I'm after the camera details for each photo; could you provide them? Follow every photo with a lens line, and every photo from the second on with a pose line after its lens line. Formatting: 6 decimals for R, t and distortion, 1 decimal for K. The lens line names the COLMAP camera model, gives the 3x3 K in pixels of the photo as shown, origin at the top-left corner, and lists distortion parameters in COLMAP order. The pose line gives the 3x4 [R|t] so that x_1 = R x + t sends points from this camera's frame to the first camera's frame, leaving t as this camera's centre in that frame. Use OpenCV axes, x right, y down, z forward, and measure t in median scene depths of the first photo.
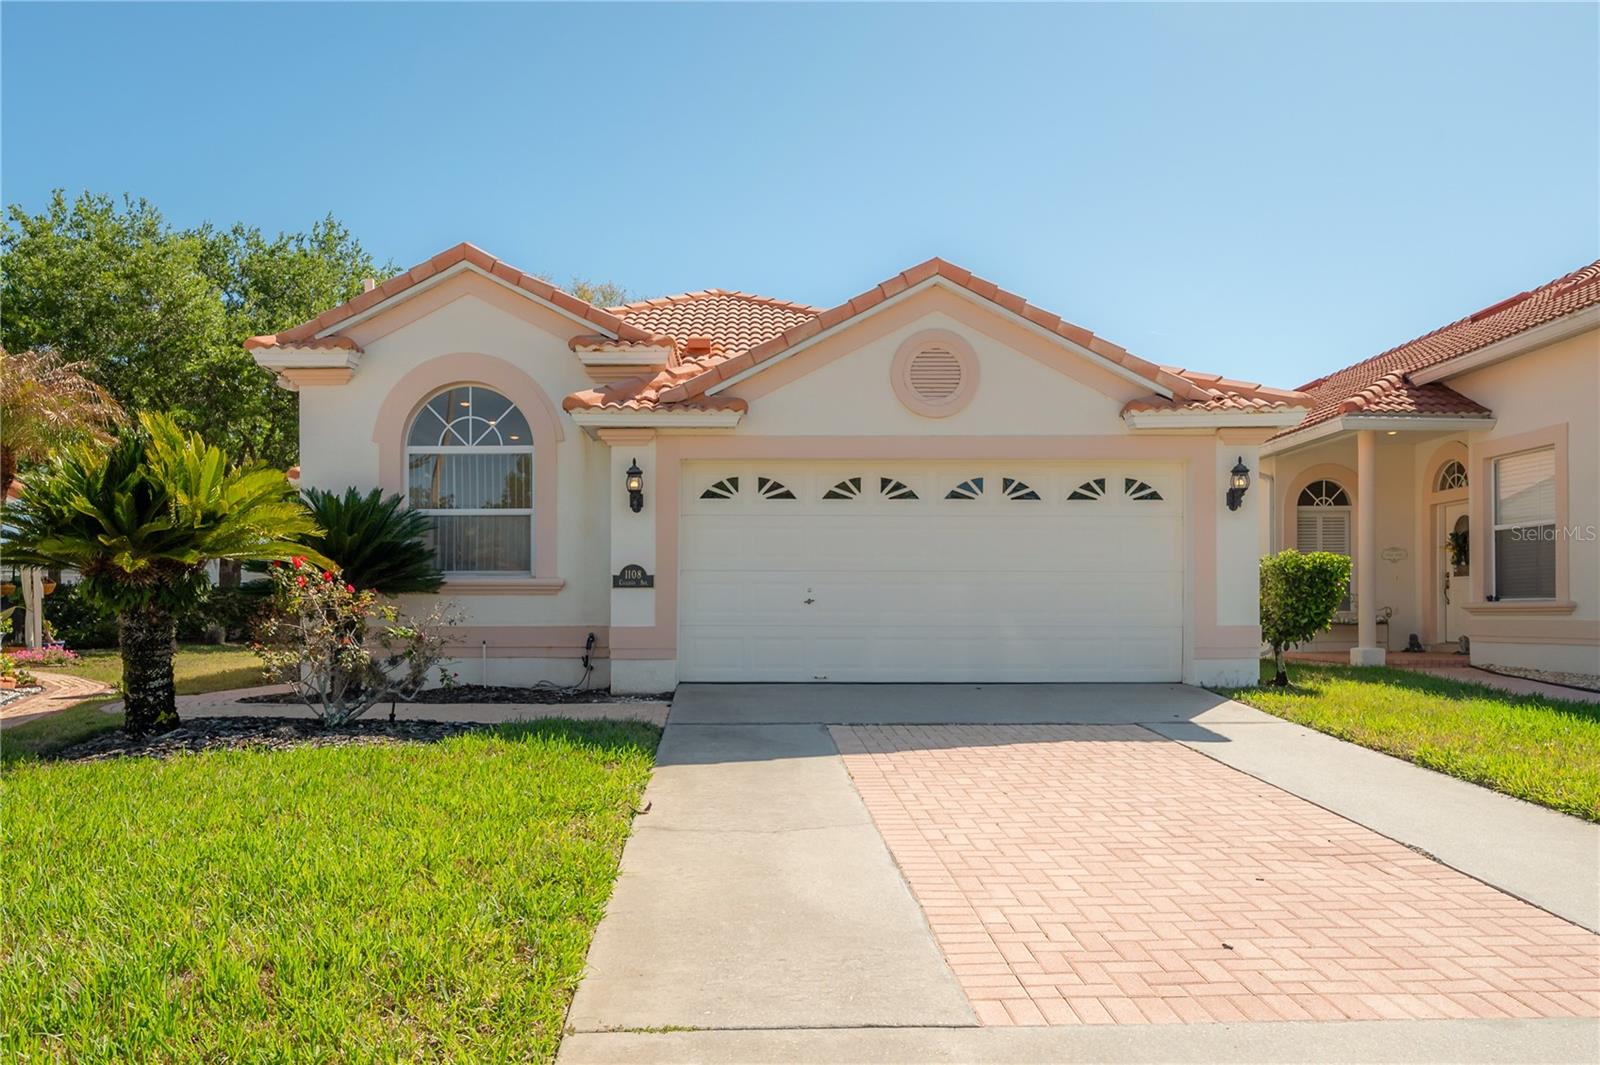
lens RADIAL K [[884.0, 0, 800.3], [0, 884.0, 539.4], [0, 0, 1]] dist [-0.000389, 0.001034]
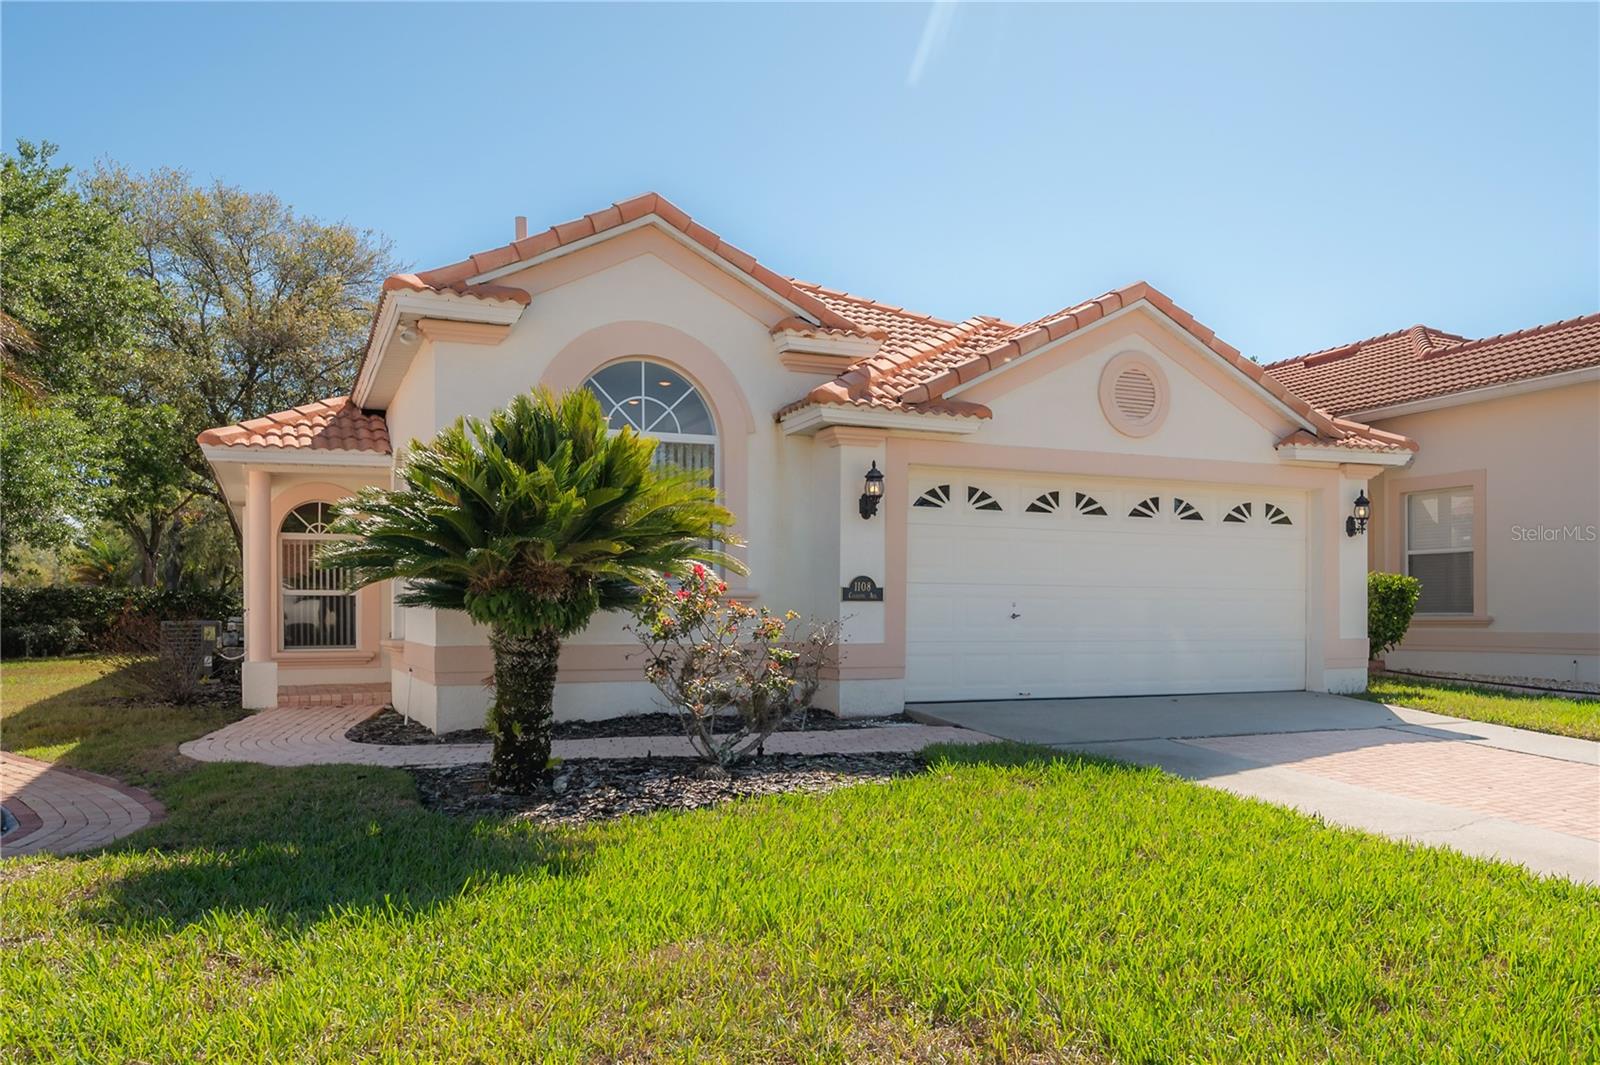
lens RADIAL K [[1001.4, 0, 800.7], [0, 1001.4, 528.4], [0, 0, 1]] dist [0.001606, 0.000797]
pose [[0.933973, 0.032936, 0.355823, -0.607040], [-0.030178, 0.999456, -0.013301, -0.004899], [-0.356067, 0.001685, 0.934459, 0.051671]]
